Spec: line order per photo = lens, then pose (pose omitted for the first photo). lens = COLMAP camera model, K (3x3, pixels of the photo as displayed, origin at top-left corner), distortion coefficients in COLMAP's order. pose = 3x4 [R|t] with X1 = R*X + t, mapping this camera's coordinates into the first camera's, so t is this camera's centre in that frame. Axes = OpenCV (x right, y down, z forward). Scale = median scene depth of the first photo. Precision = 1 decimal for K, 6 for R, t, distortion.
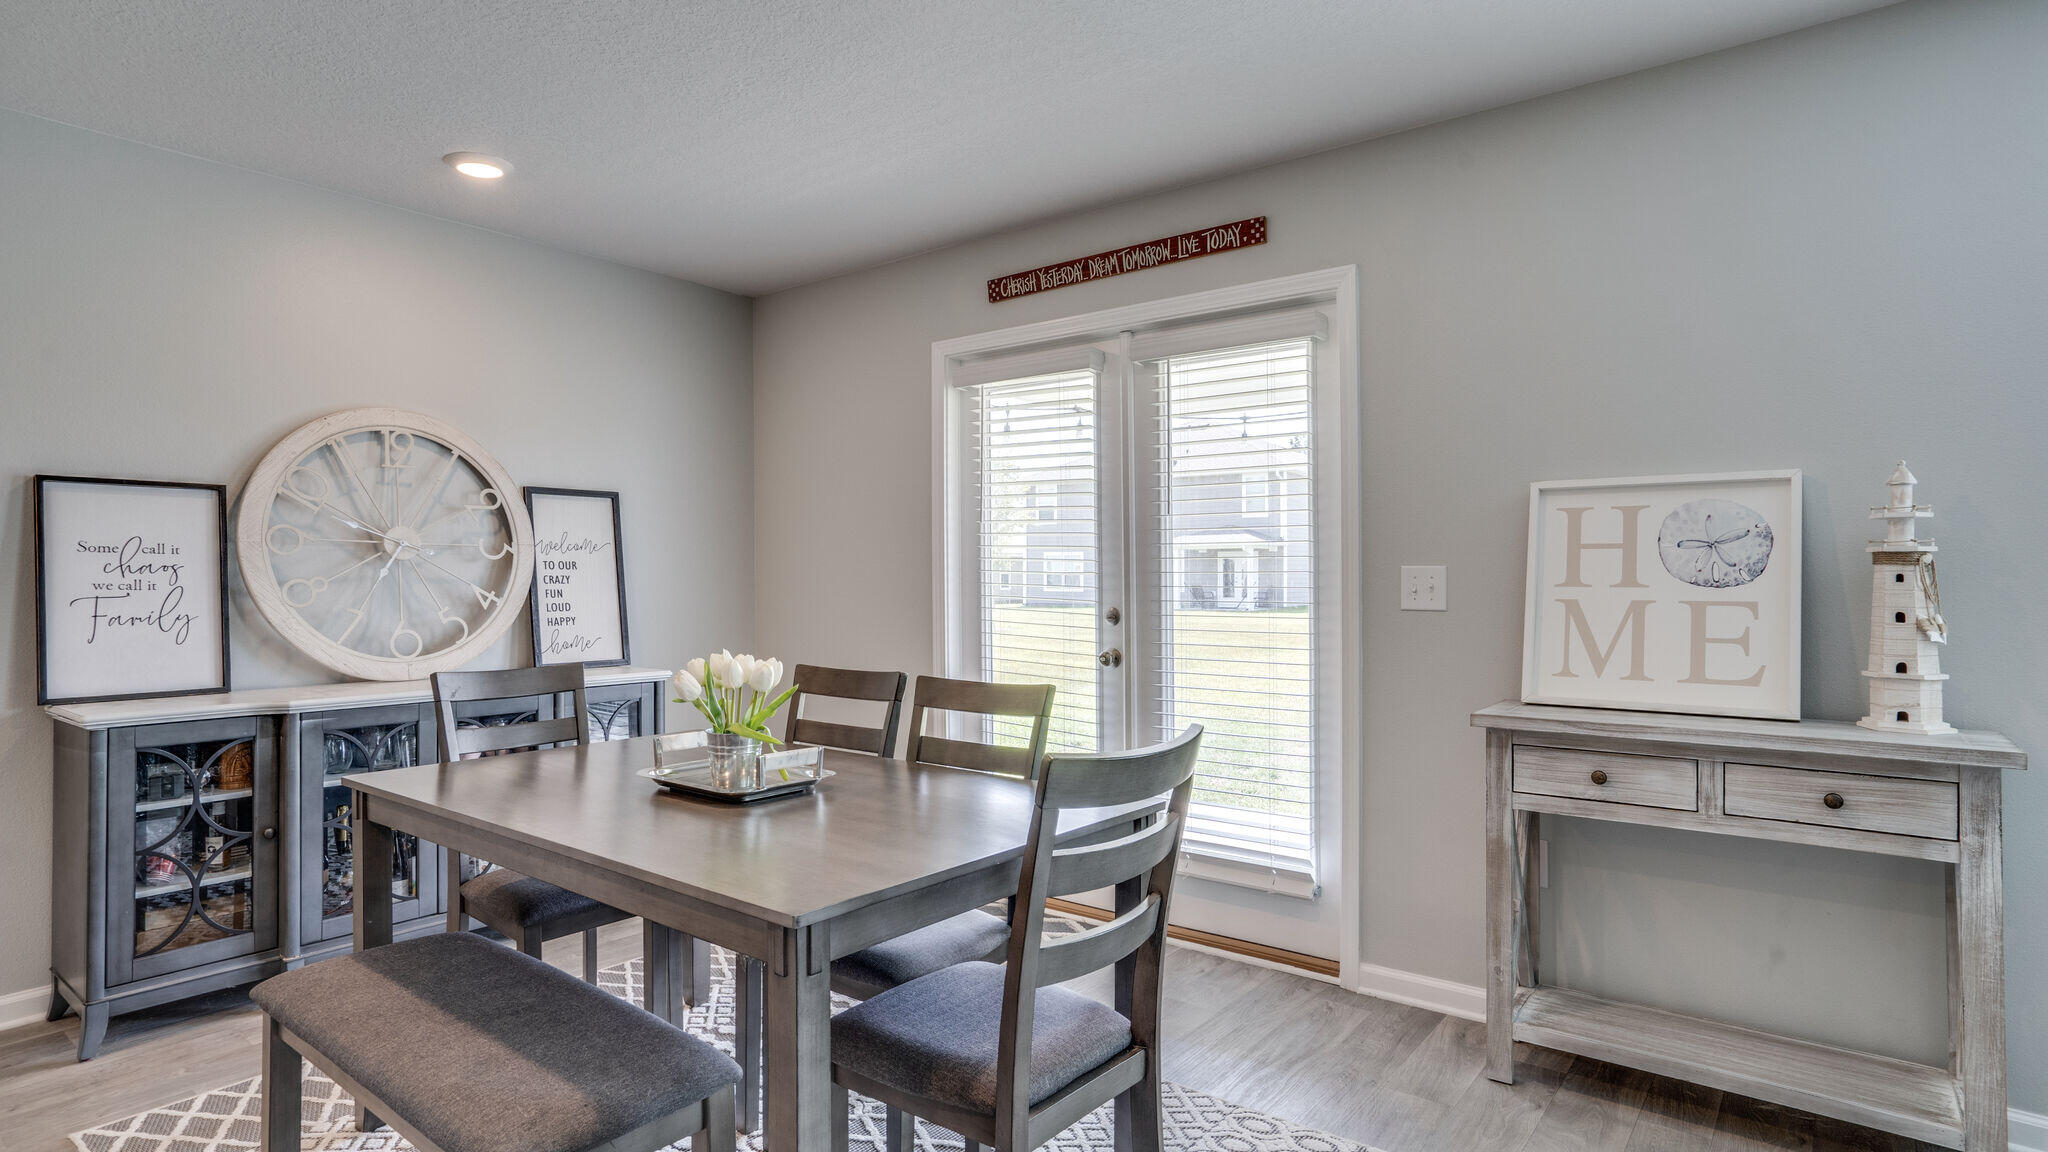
lens RADIAL K [[1059.2, 0, 1003.3], [0, 1059.2, 579.7], [0, 0, 1]] dist [-0.026034, 0.029664]
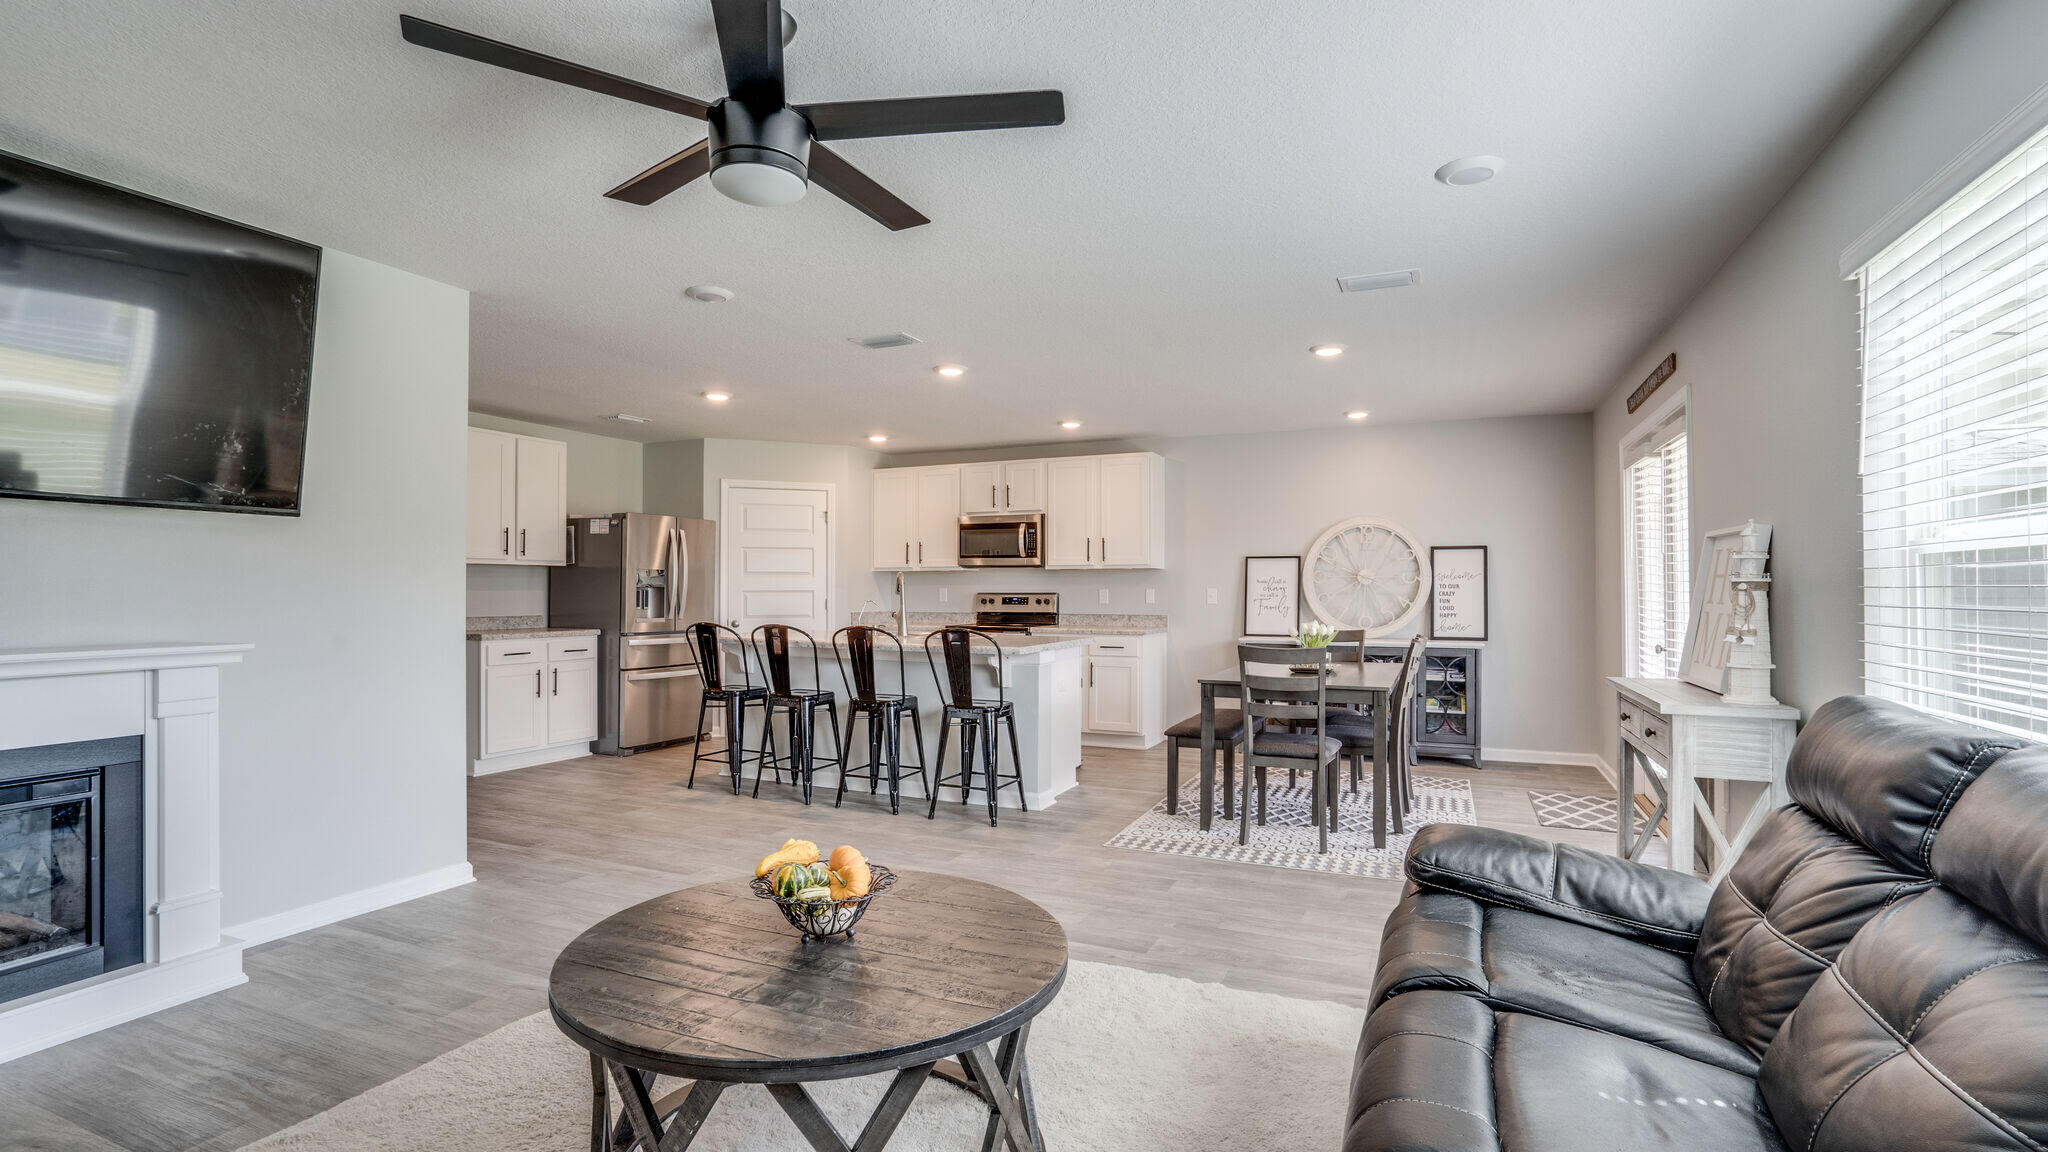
lens RADIAL K [[952.5, 0, 1022.2], [0, 952.5, 581.7], [0, 0, 1]] dist [-0.051395, 0.027215]
pose [[0.244562, -0.009378, -0.969588, 1.207440], [-0.004994, 0.999928, -0.010932, 0.000910], [0.969621, 0.007516, 0.244498, -0.195676]]
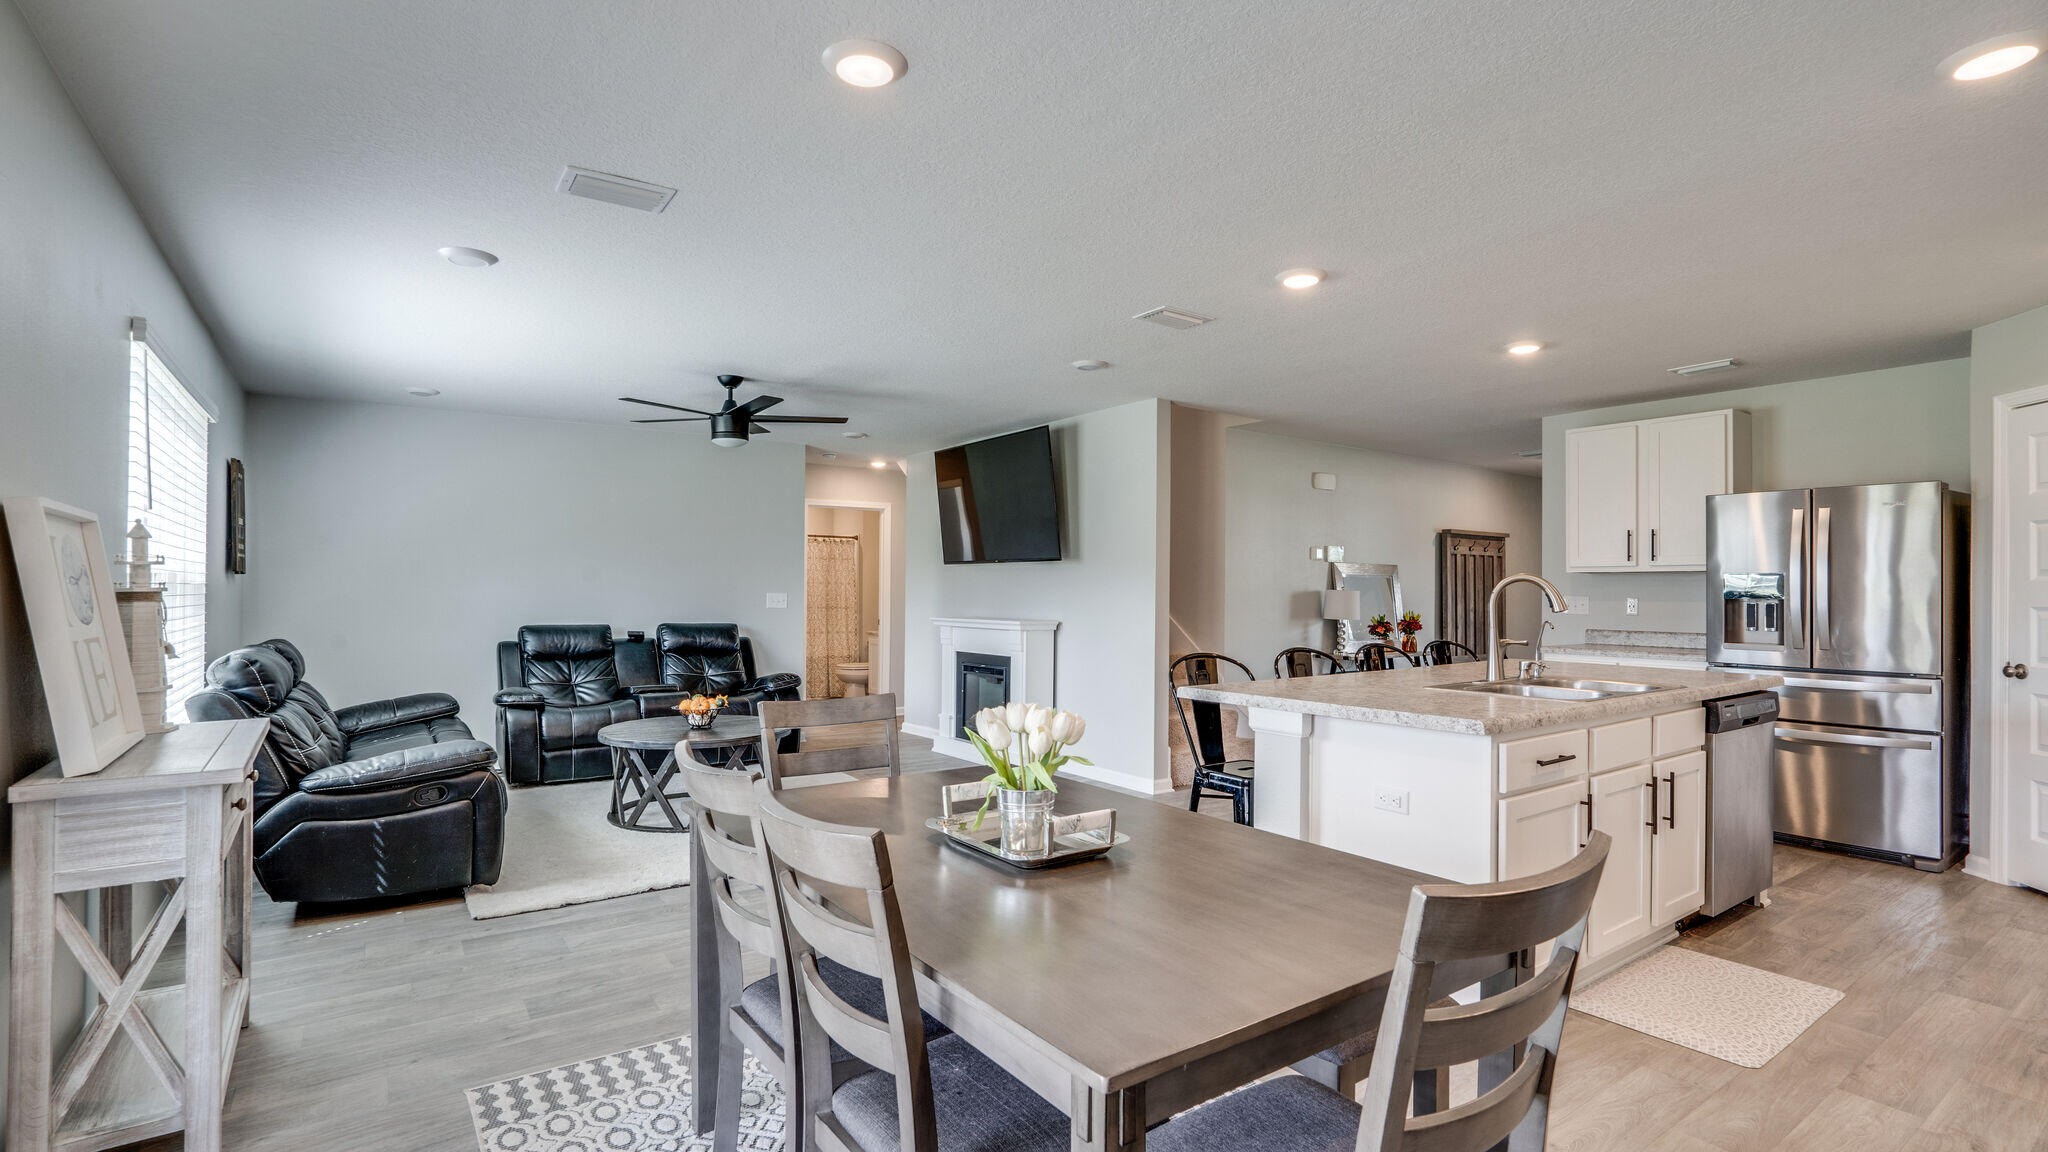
lens RADIAL K [[962.3, 0, 1014.5], [0, 962.3, 583.6], [0, 0, 1]] dist [-0.045557, 0.020052]
pose [[-0.956983, -0.003959, 0.290117, -0.296903], [-0.005044, 0.999983, -0.002992, -0.017610], [-0.290100, -0.004326, -0.956986, 1.145257]]
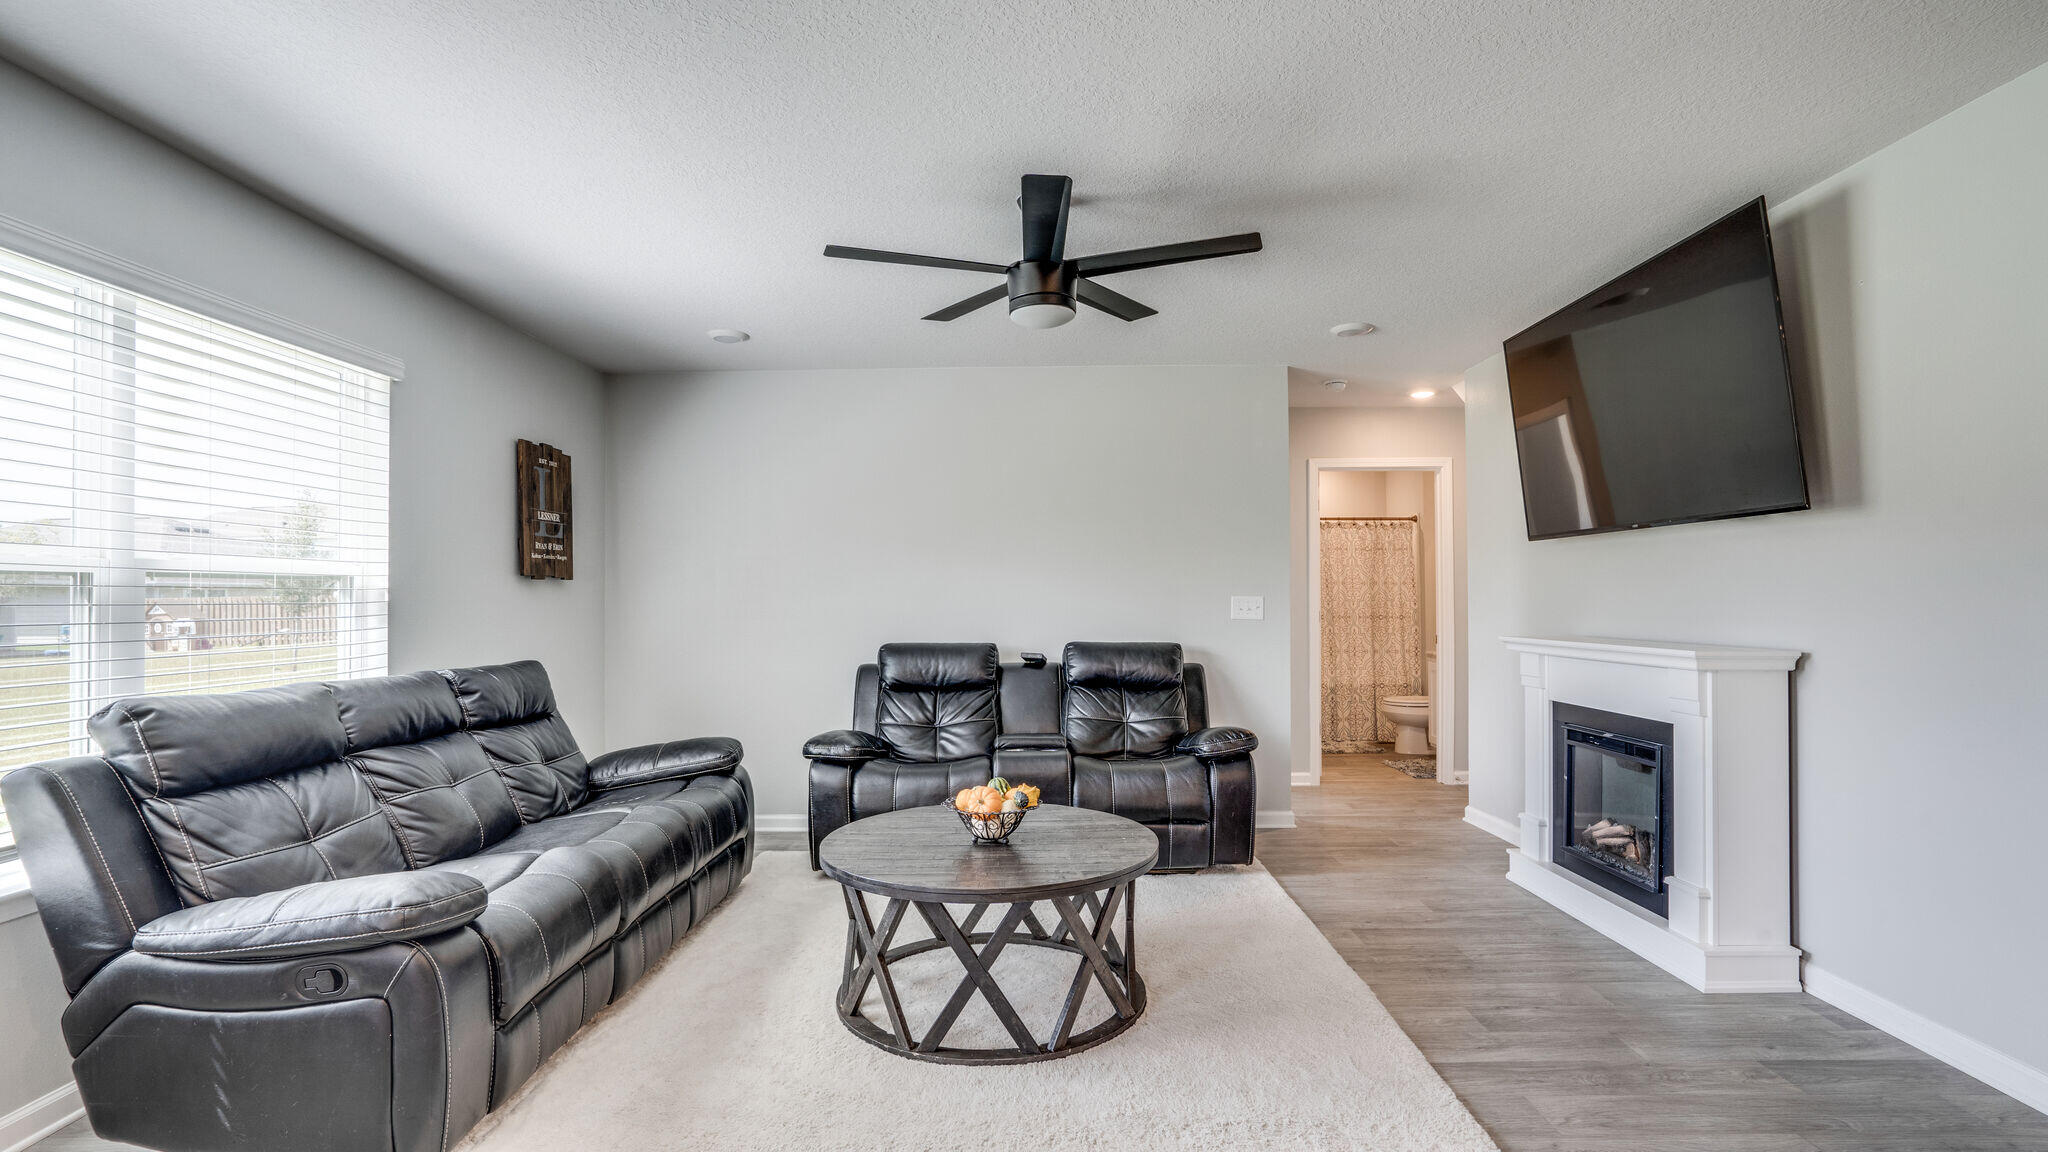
lens RADIAL K [[952.5, 0, 1022.2], [0, 952.5, 581.7], [0, 0, 1]] dist [-0.051395, 0.027215]
pose [[-0.613728, 0.017524, 0.789323, -0.050487], [0.009502, 0.999845, -0.014810, -0.003619], [-0.789461, -0.001589, -0.613799, 0.320391]]
